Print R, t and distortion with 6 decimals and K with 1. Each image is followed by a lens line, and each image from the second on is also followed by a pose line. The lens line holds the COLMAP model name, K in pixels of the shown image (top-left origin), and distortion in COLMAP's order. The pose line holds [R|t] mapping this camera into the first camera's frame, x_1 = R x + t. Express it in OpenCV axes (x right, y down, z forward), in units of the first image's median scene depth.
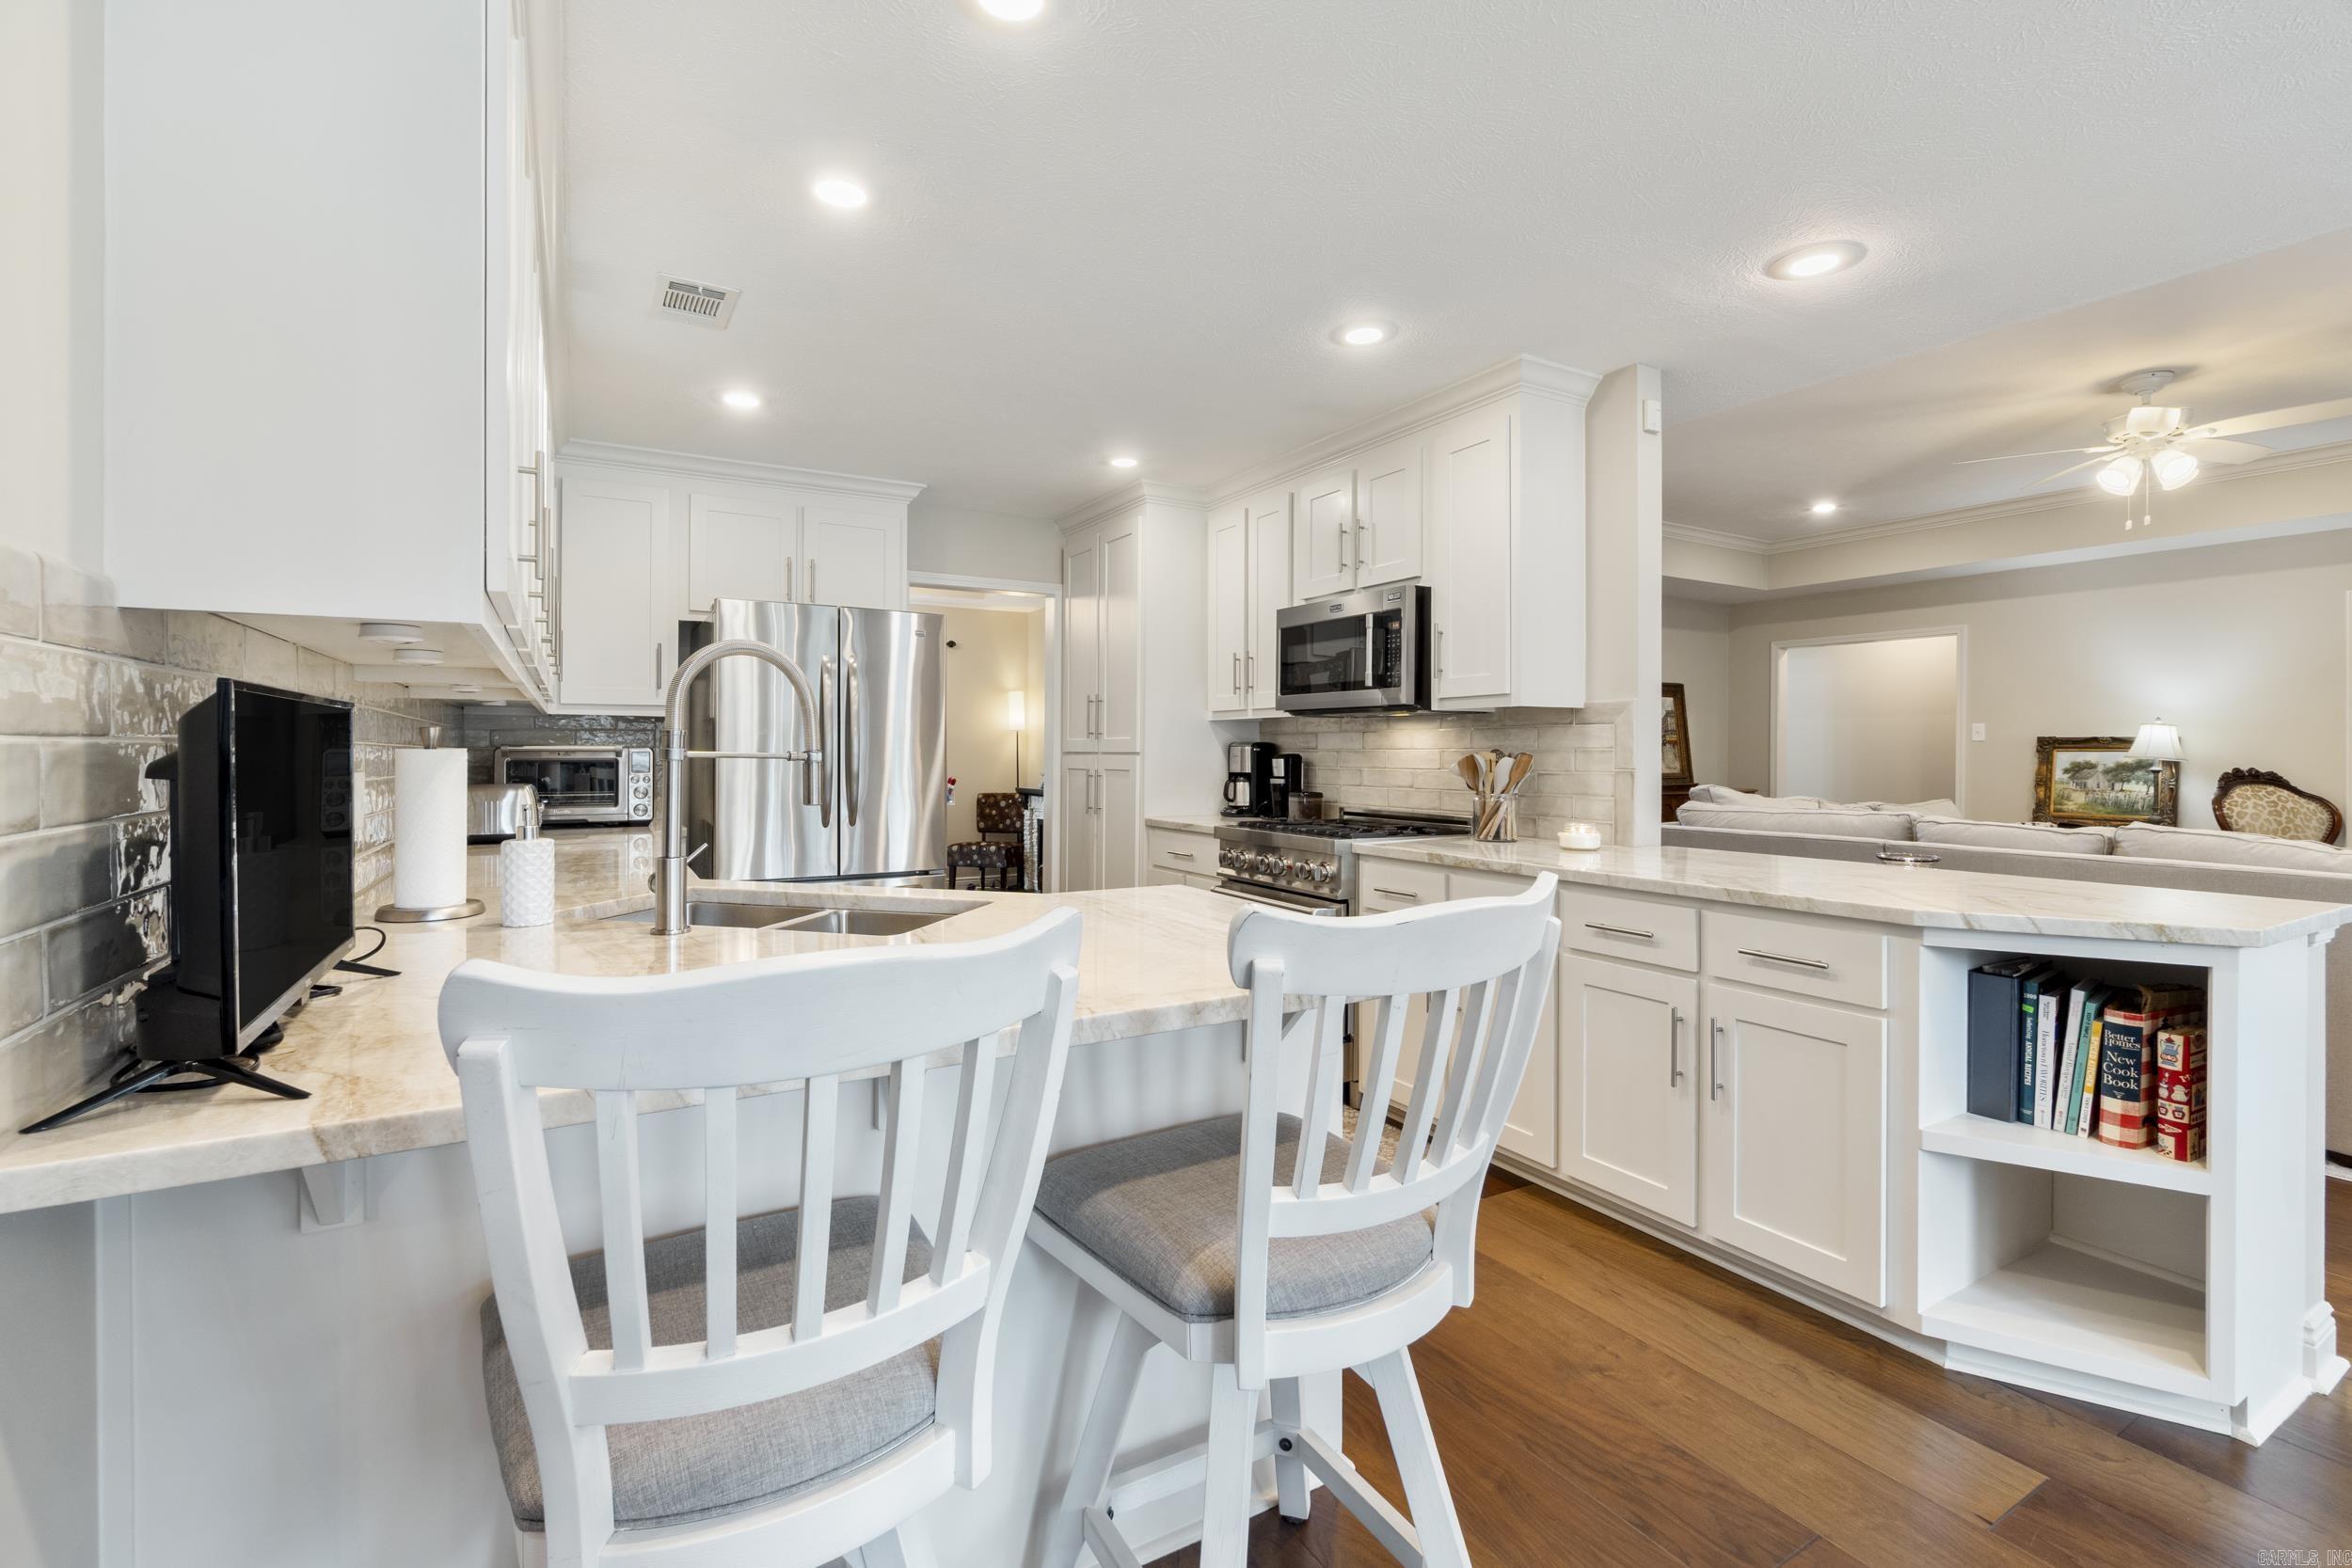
lens RADIAL K [[1024.2, 0, 1171.1], [0, 1024.2, 744.9], [0, 0, 1]] dist [-0.003484, -0.000088]
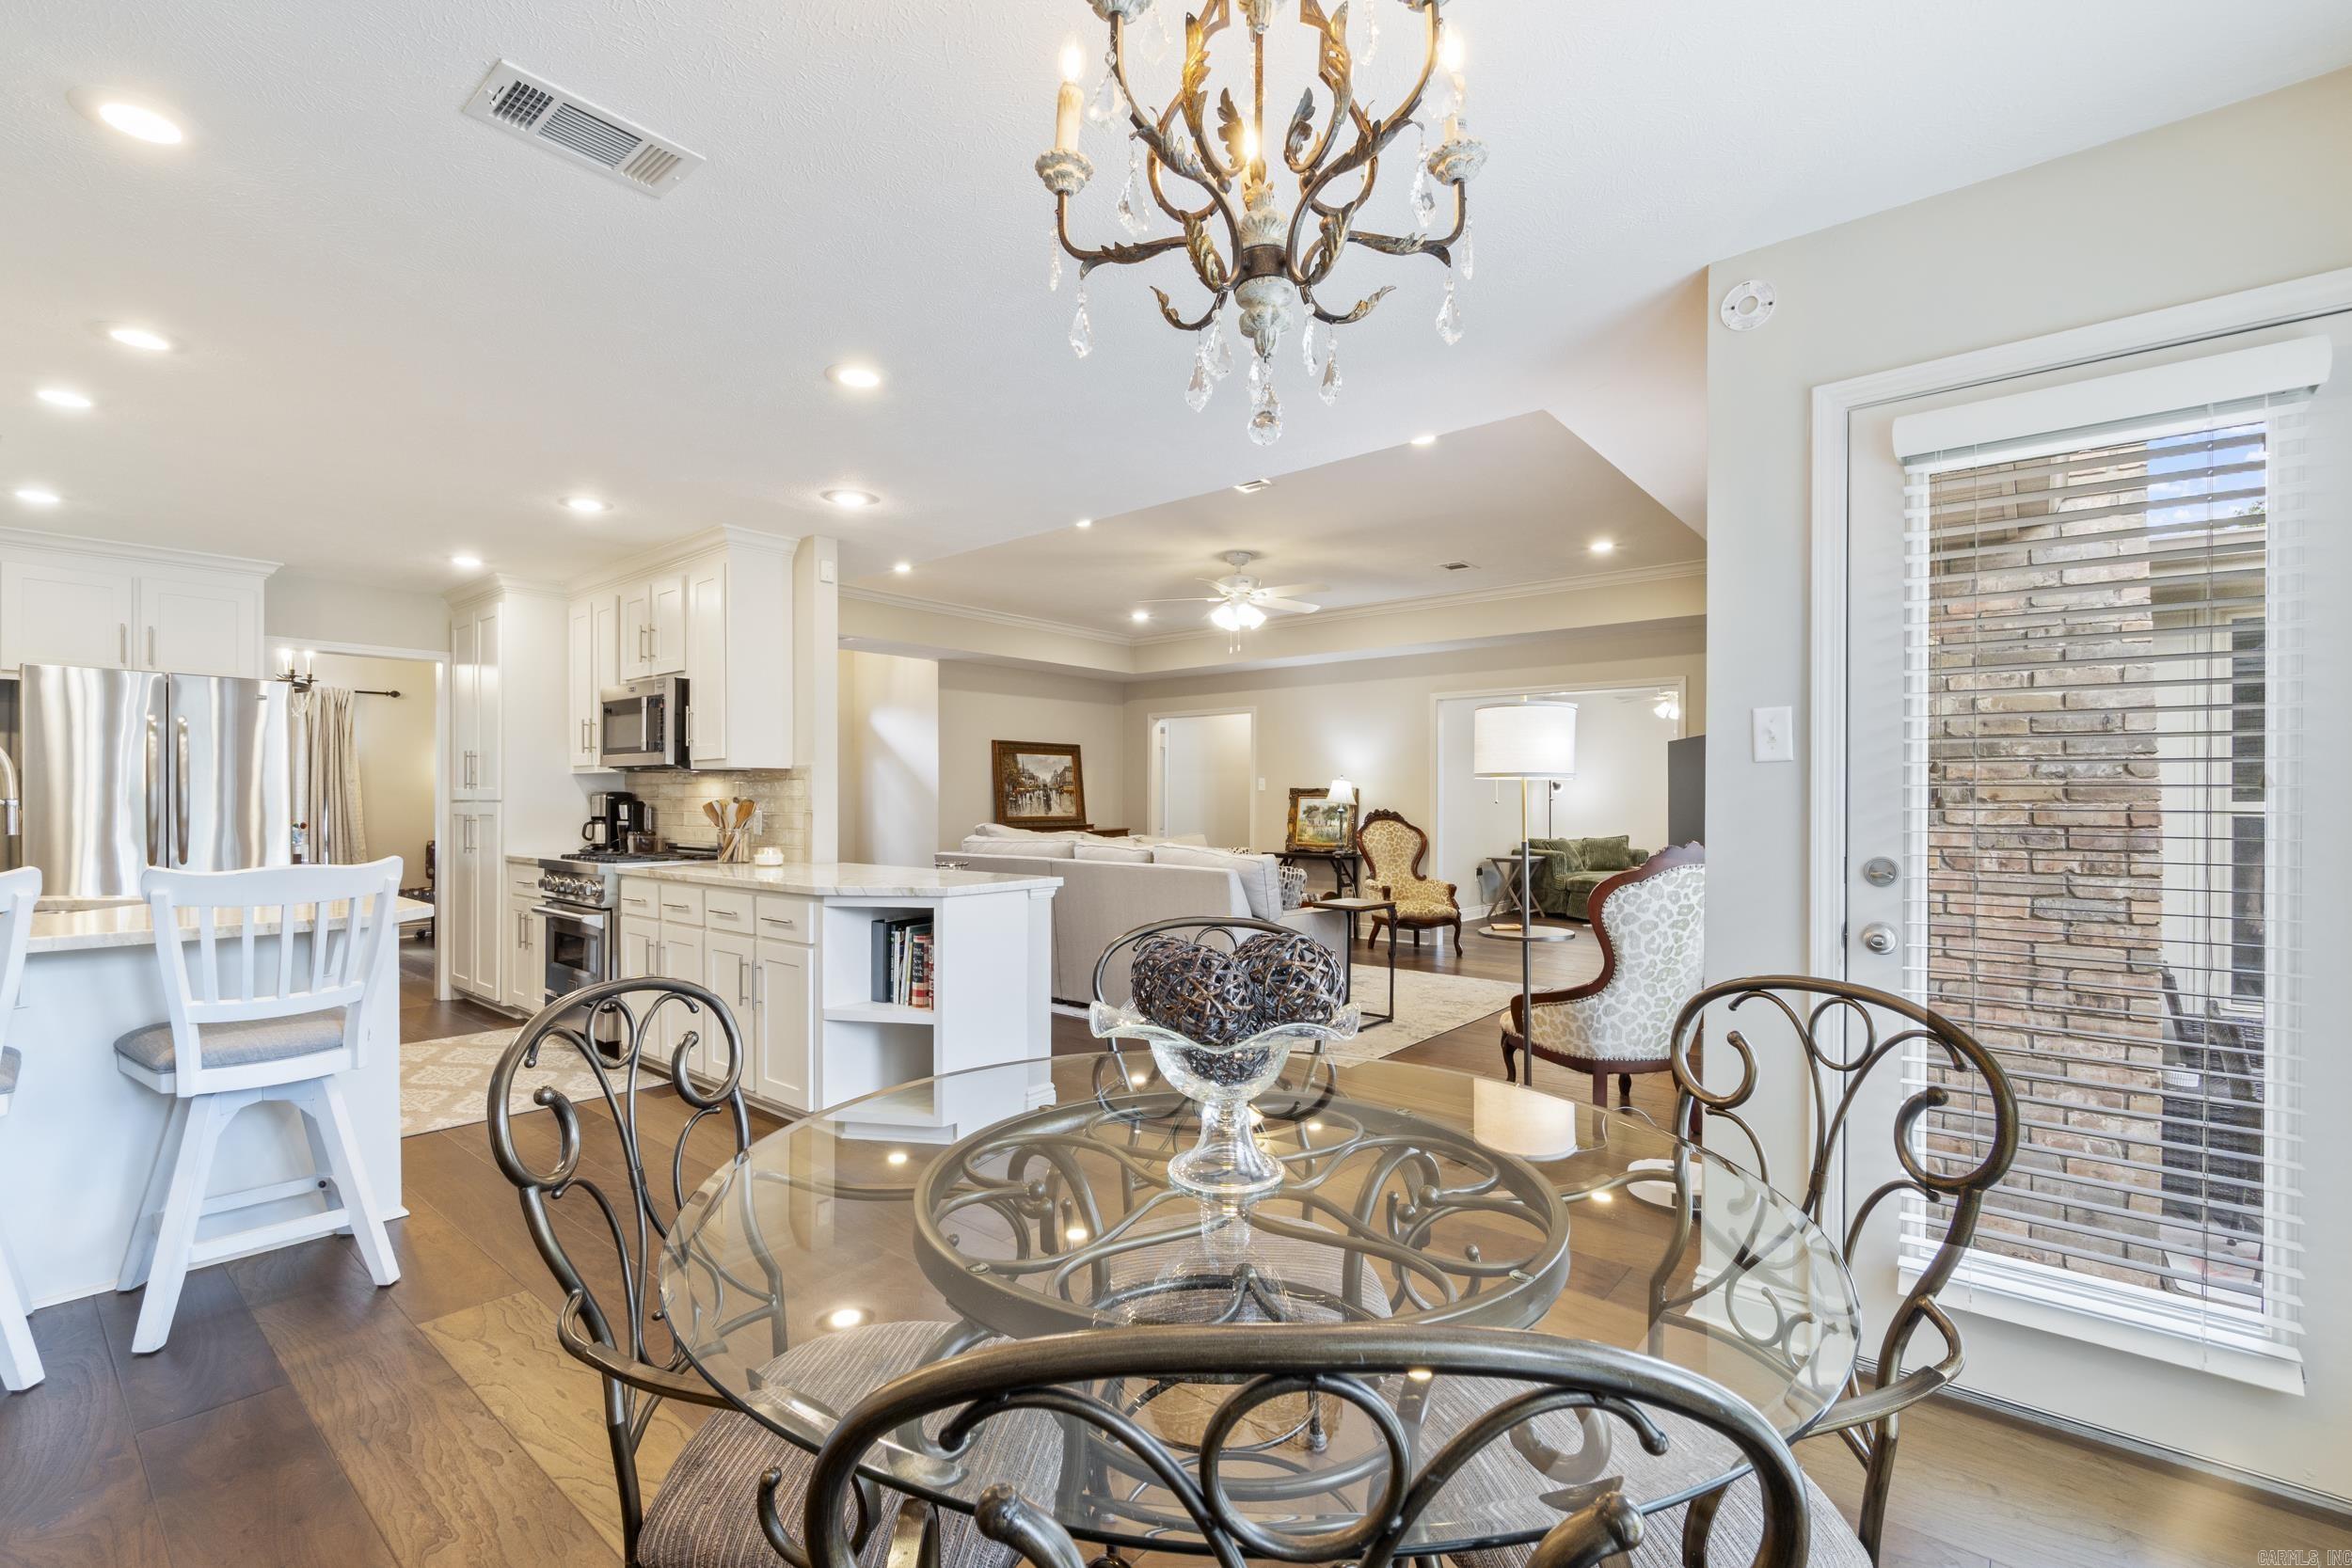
lens RADIAL K [[1029.0, 0, 1148.7], [0, 1029.0, 802.1], [0, 0, 1]] dist [-0.000343, 0.000189]
pose [[0.945054, -0.002790, 0.326902, 0.311208], [-0.000098, 0.999961, 0.008820, -0.001440], [-0.326914, -0.008367, 0.945017, -0.409229]]
